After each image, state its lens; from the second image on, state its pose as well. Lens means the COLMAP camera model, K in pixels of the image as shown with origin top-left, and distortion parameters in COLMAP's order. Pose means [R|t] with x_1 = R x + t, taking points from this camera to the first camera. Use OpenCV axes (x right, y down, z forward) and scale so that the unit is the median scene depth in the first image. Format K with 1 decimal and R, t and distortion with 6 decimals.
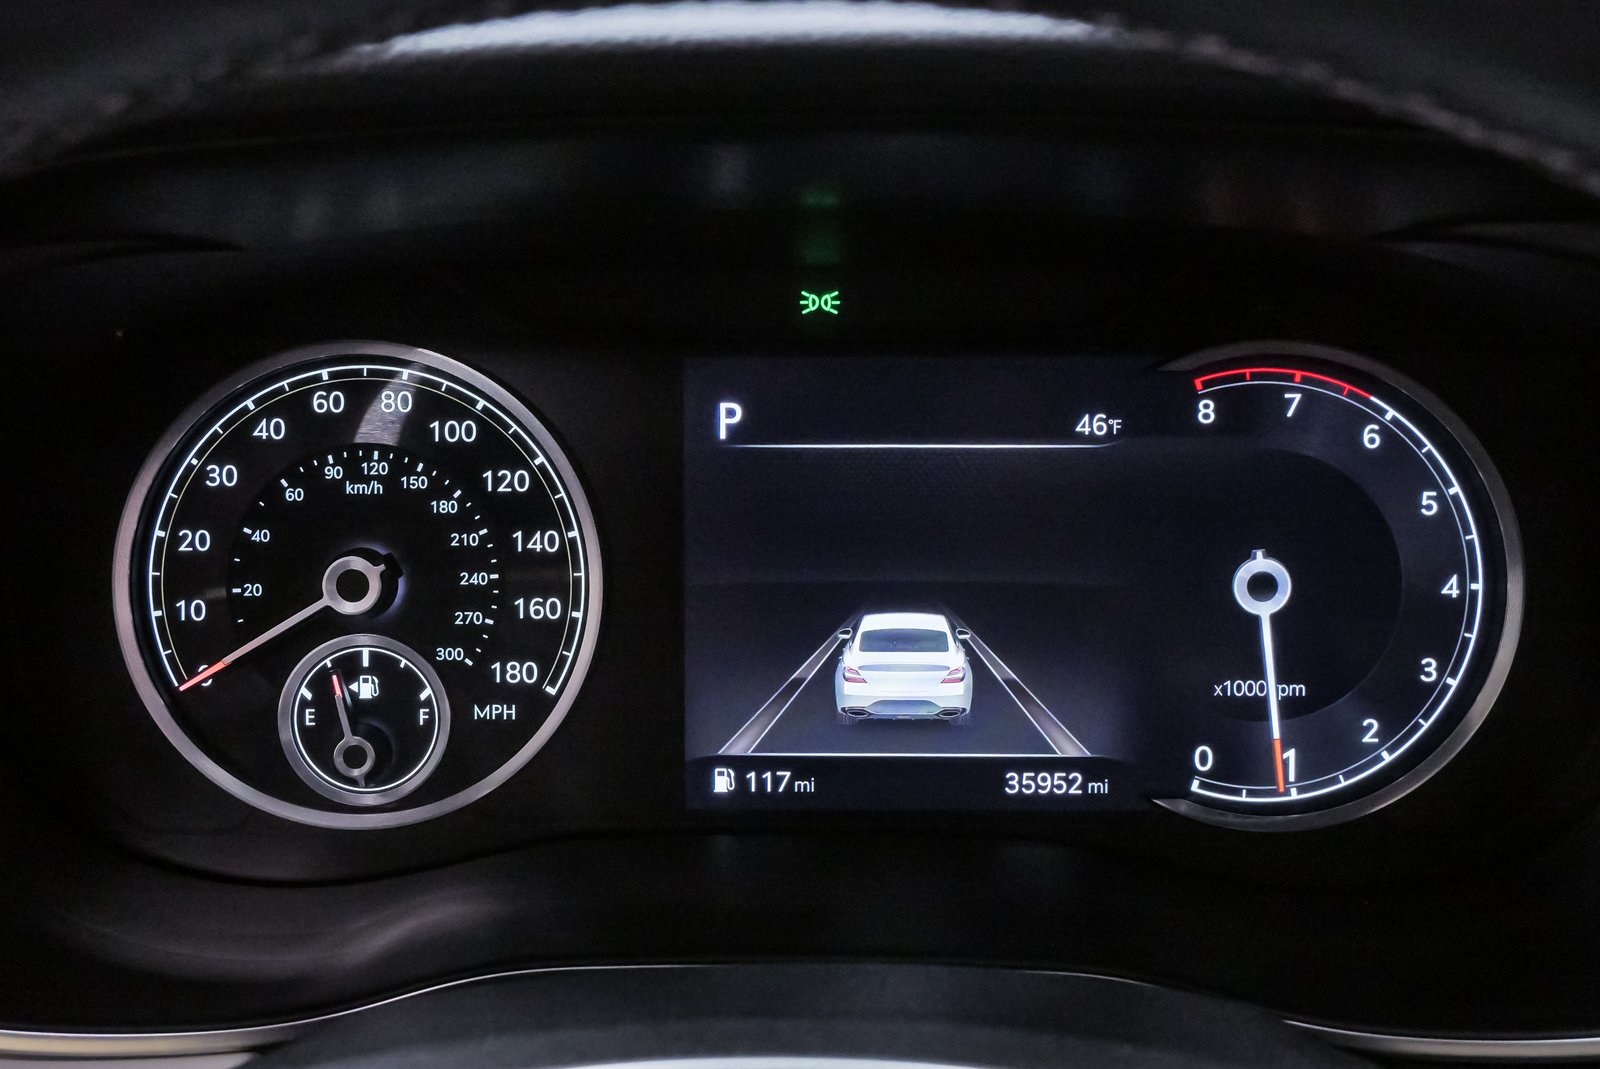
lens RADIAL K [[2095.9, 0, 805.4], [0, 2095.9, 539.6], [0, 0, 1]] dist [-0.000206, 0.000000]
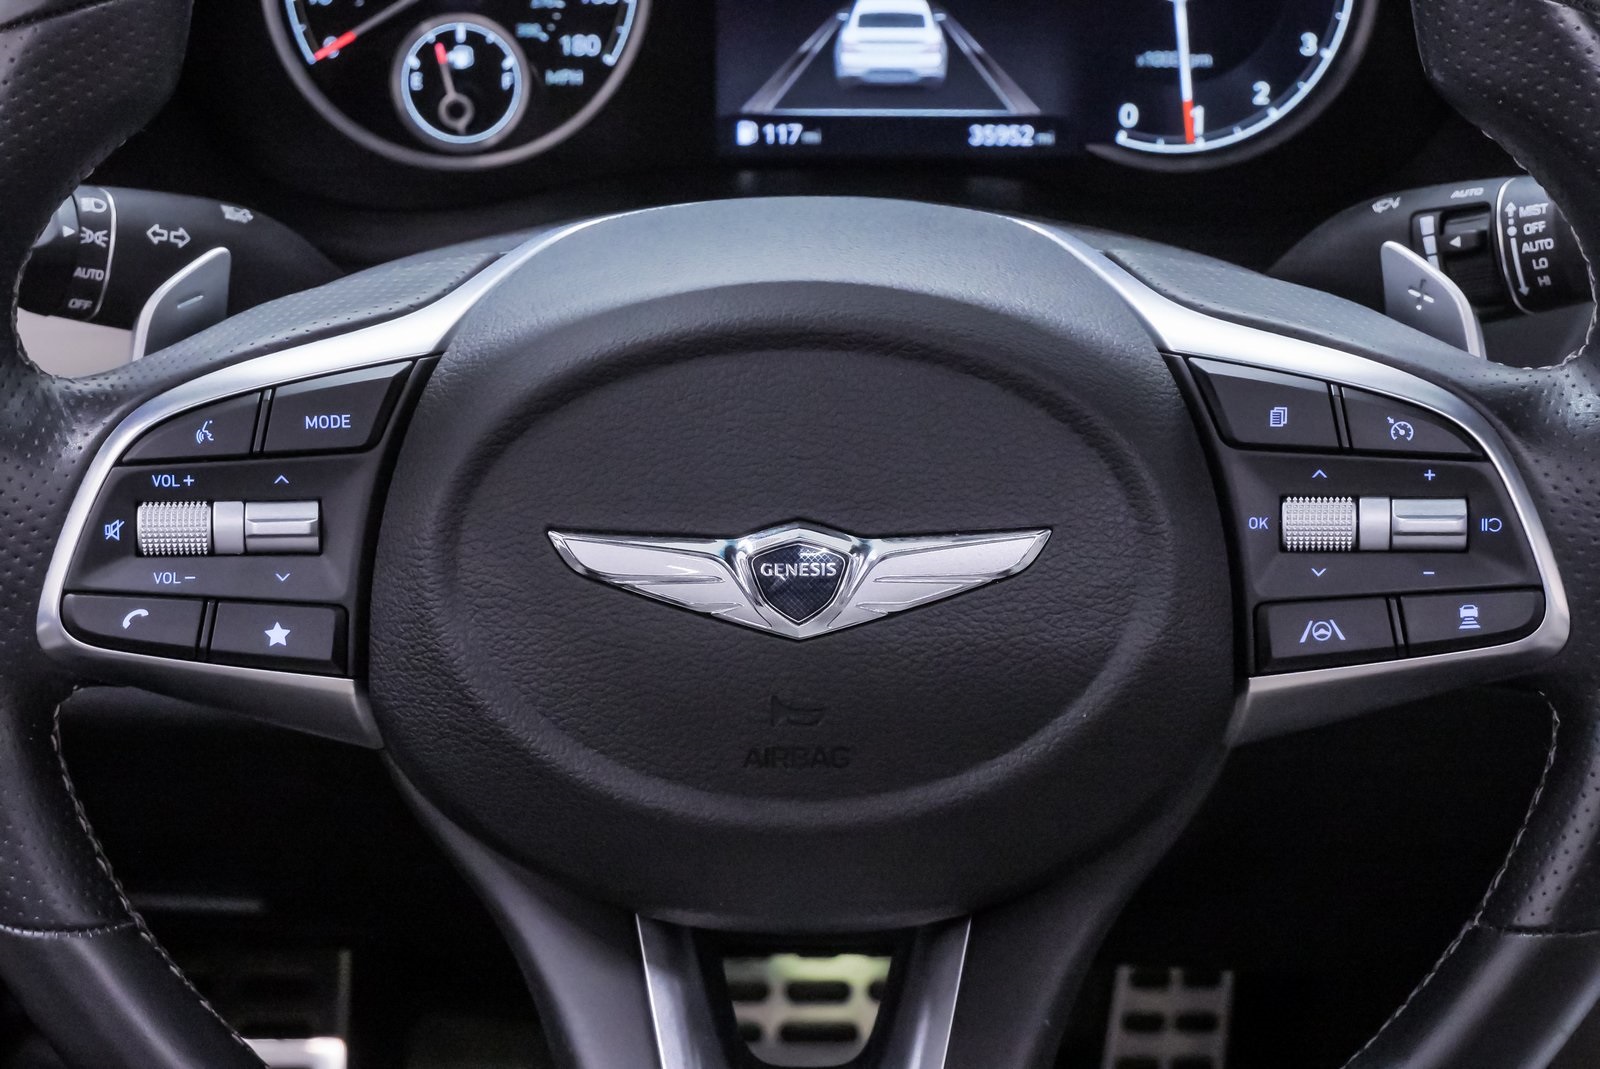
lens RADIAL K [[3459.4, 0, 797.4], [0, 3459.4, 520.3], [0, 0, 1]] dist [0.021609, 0.000000]
pose [[0.999997, 0.002378, -0.000906, -0.006533], [-0.002218, 0.989054, 0.147540, 0.038600], [0.001247, -0.147537, 0.989056, -1.089211]]
